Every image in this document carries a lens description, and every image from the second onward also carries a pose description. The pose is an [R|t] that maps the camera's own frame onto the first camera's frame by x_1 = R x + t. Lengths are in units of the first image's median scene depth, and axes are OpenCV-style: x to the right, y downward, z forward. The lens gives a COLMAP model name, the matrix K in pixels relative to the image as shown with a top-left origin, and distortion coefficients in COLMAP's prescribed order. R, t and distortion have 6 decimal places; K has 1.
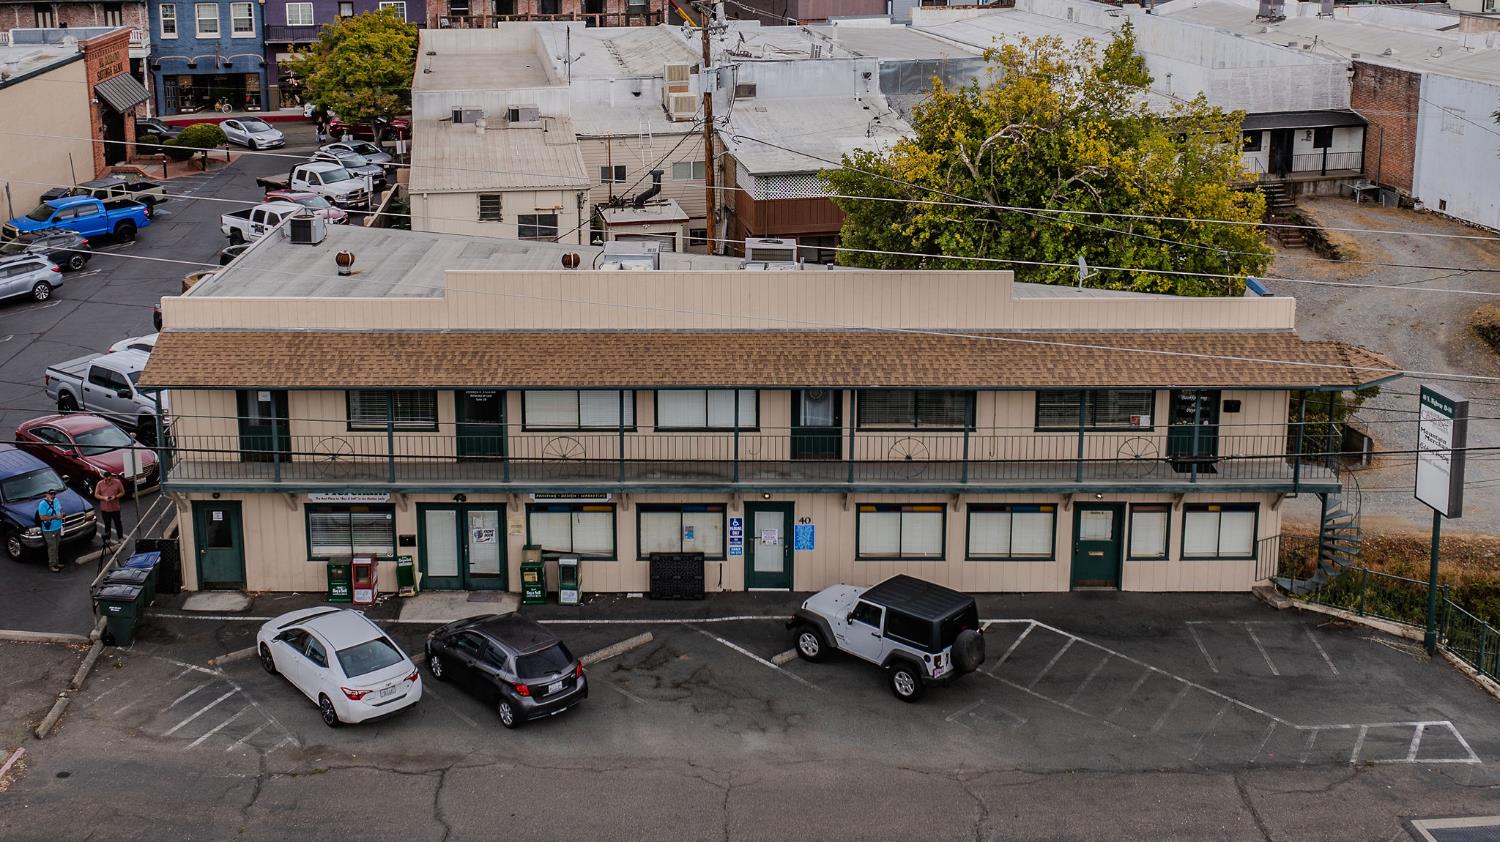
lens RADIAL K [[1682.4, 0, 729.8], [0, 1682.4, 221.0], [0, 0, 1]] dist [-0.022569, 0.000000]
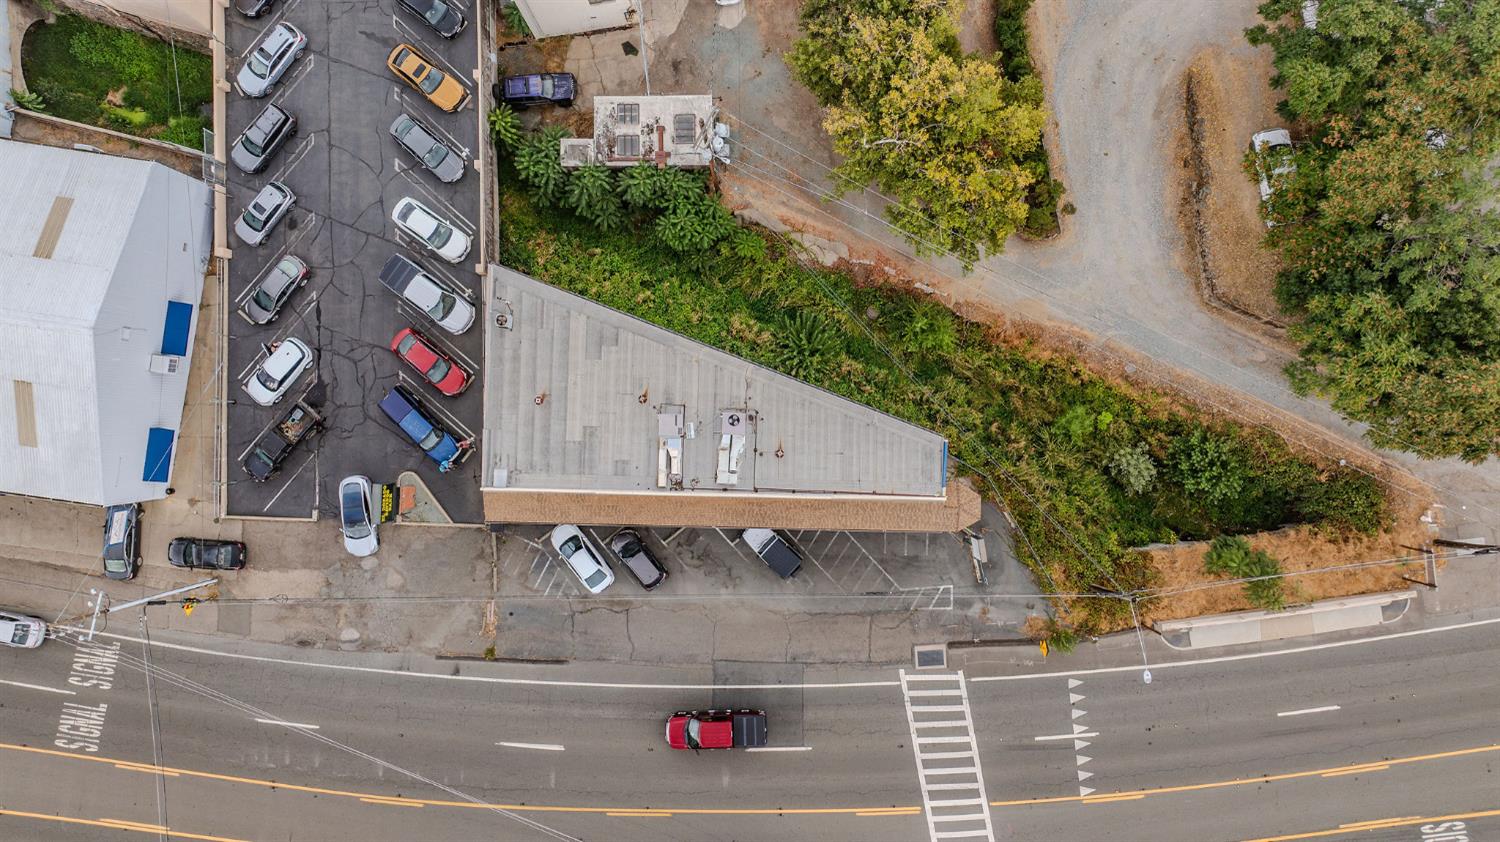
lens RADIAL K [[1042.1, 0, 748.4], [0, 1042.1, 419.3], [0, 0, 1]] dist [-0.021301, 0.002725]
pose [[0.999768, 0.021529, 0.000364, 0.044352], [-0.005300, 0.229676, 0.973253, -1.400636], [0.020869, -0.973029, 0.229737, 0.738092]]
